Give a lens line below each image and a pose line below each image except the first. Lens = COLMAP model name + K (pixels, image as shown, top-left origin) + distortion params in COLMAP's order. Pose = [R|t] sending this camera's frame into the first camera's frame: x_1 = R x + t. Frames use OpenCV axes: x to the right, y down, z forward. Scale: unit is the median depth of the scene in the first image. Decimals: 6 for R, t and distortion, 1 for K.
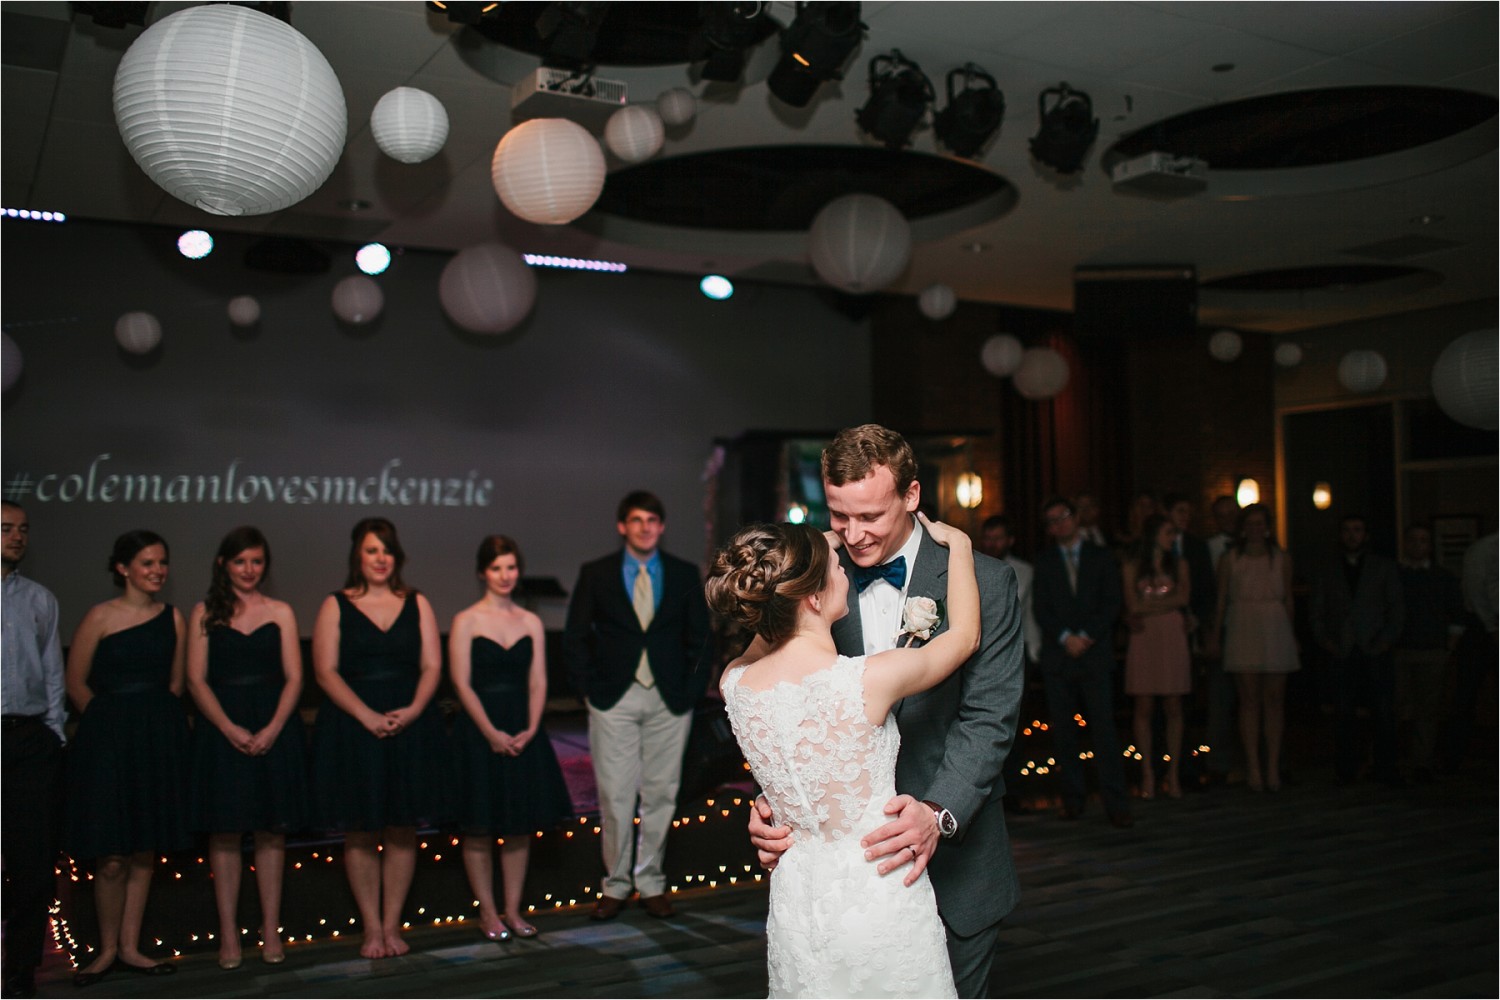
lens RADIAL K [[1457.7, 0, 747.6], [0, 1457.7, 495.4], [0, 0, 1]] dist [-0.059521, 0.000000]
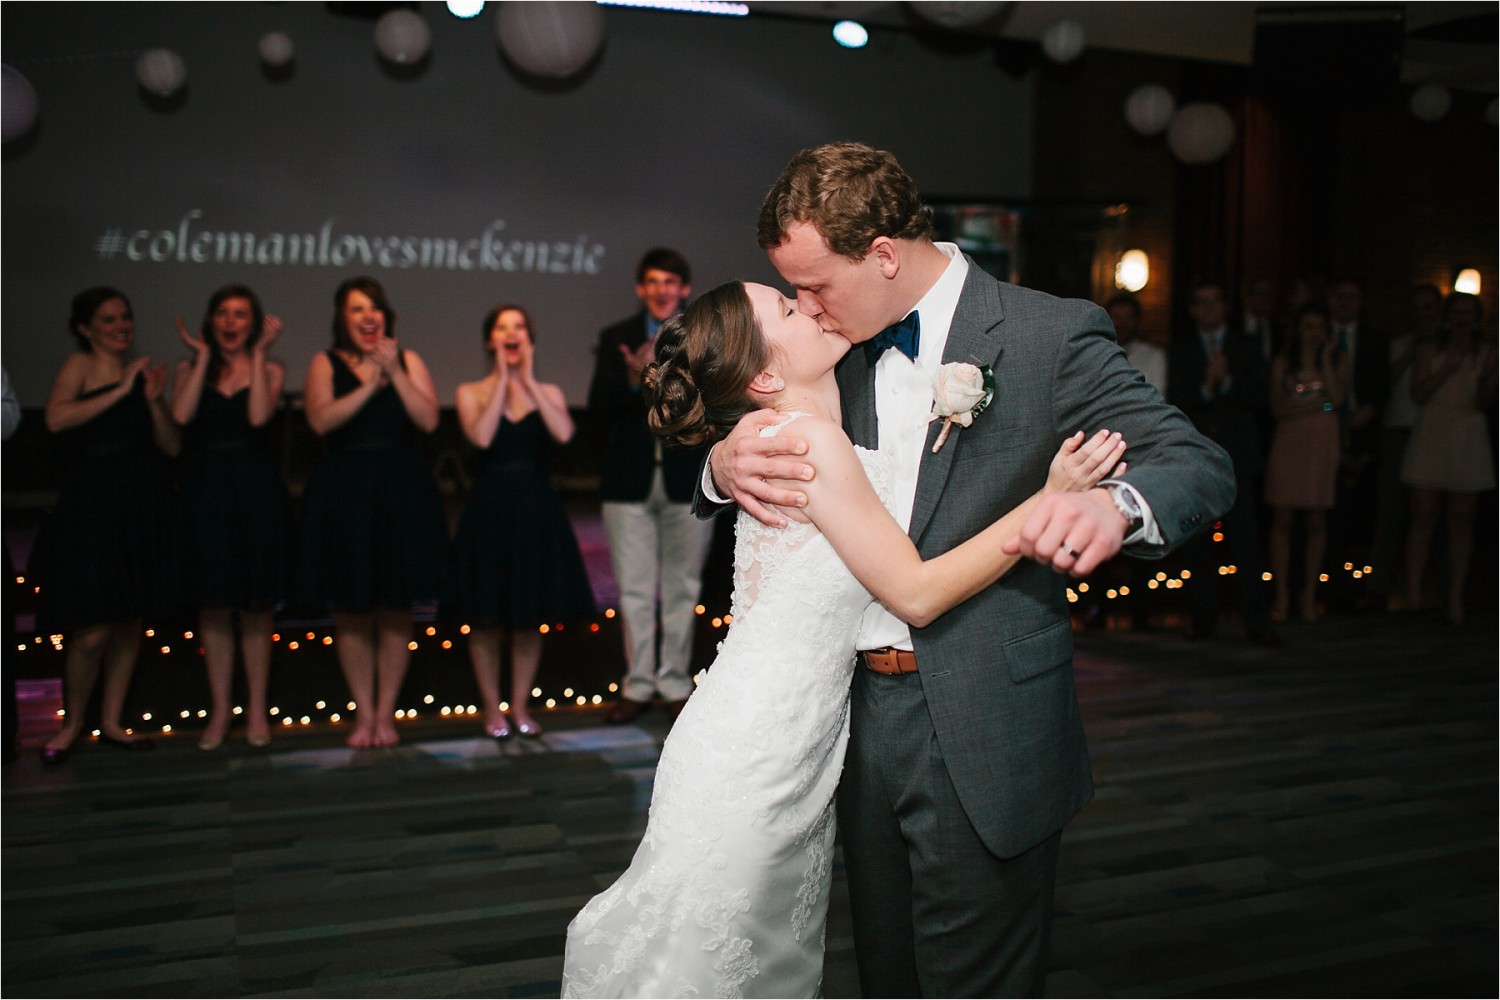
lens RADIAL K [[1457.7, 0, 738.2], [0, 1457.7, 502.7], [0, 0, 1]] dist [-0.059521, 0.000000]
pose [[0.986114, 0.047900, -0.159014, 0.112897], [-0.022851, 0.987530, 0.155764, 0.008504], [0.164492, -0.149968, 0.974911, 0.125740]]
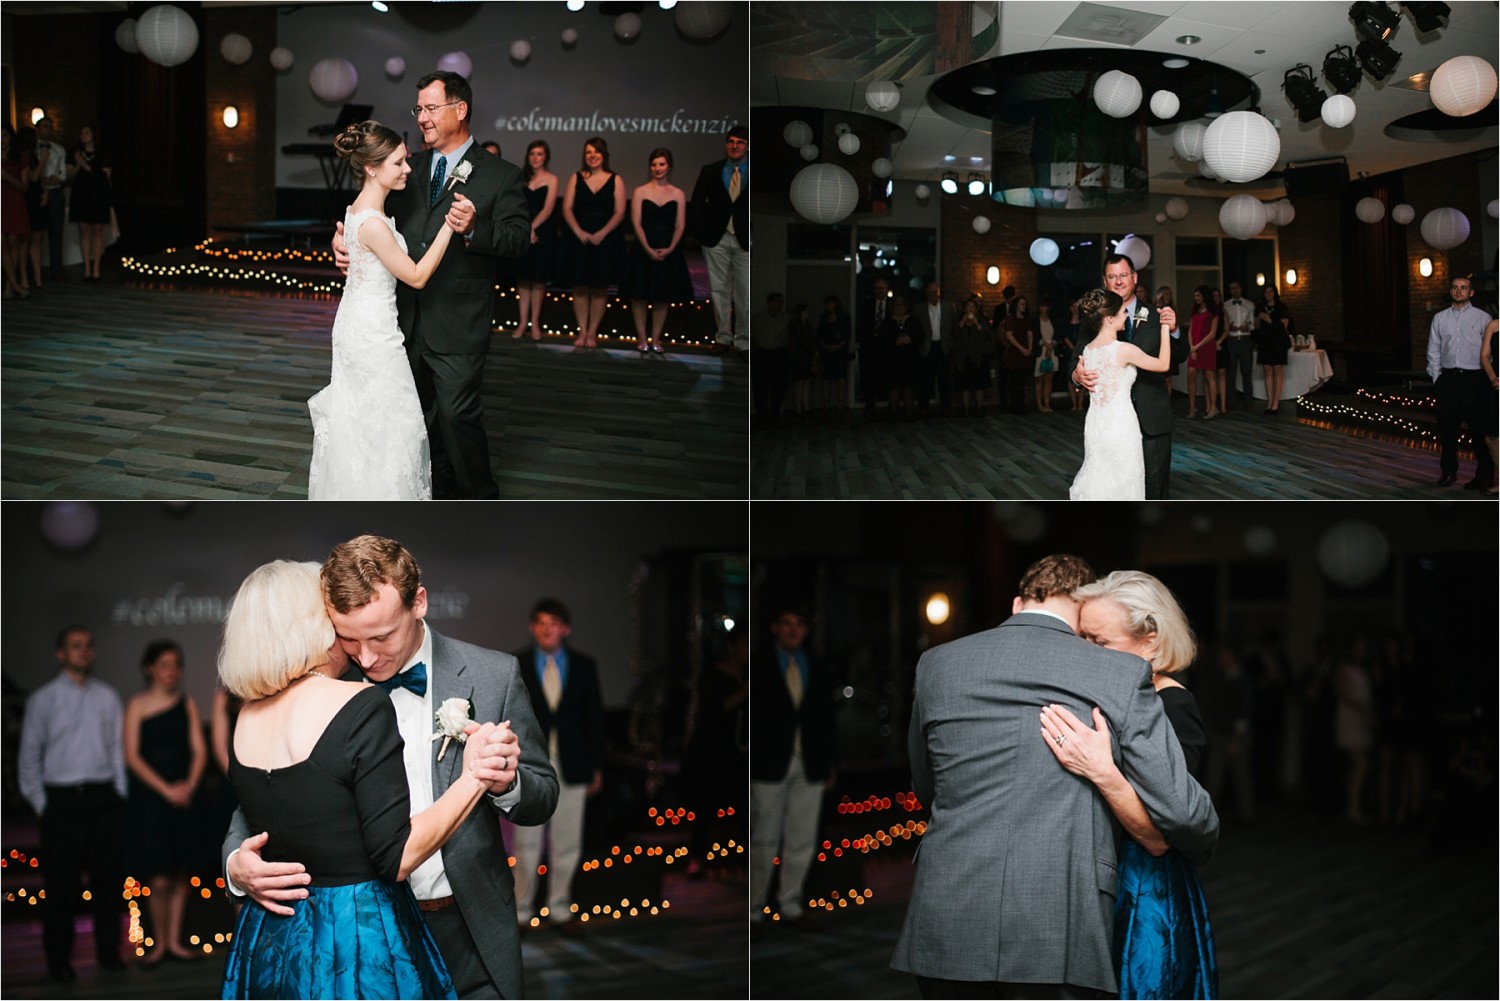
lens RADIAL K [[1457.7, 0, 750.7], [0, 1457.7, 497.9], [0, 0, 1]] dist [-0.059521, 0.000000]
pose [[0.806133, 0.160553, -0.569537, 1.098686], [-0.021649, 0.969845, 0.242758, 0.007041], [0.591338, -0.183365, 0.785300, -0.536905]]
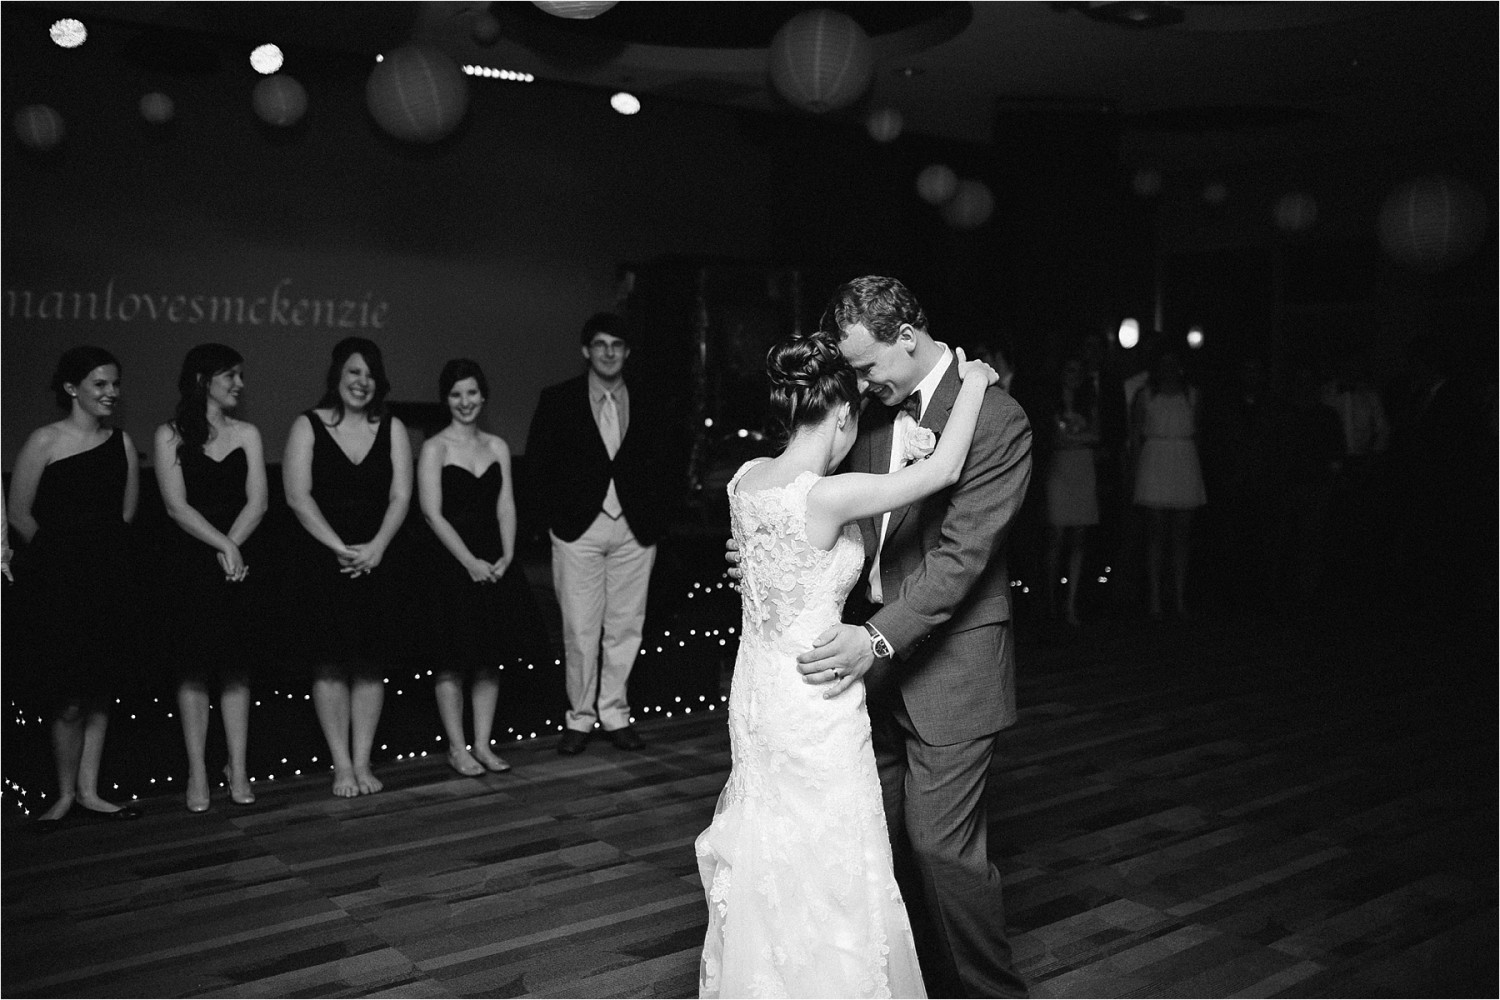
lens RADIAL K [[1457.7, 0, 751.8], [0, 1457.7, 508.8], [0, 0, 1]] dist [-0.059521, 0.000000]
pose [[0.991580, 0.003830, 0.129443, -0.103841], [-0.019810, 0.992284, 0.122390, 0.005094], [-0.127975, -0.123924, 0.984005, 0.032461]]
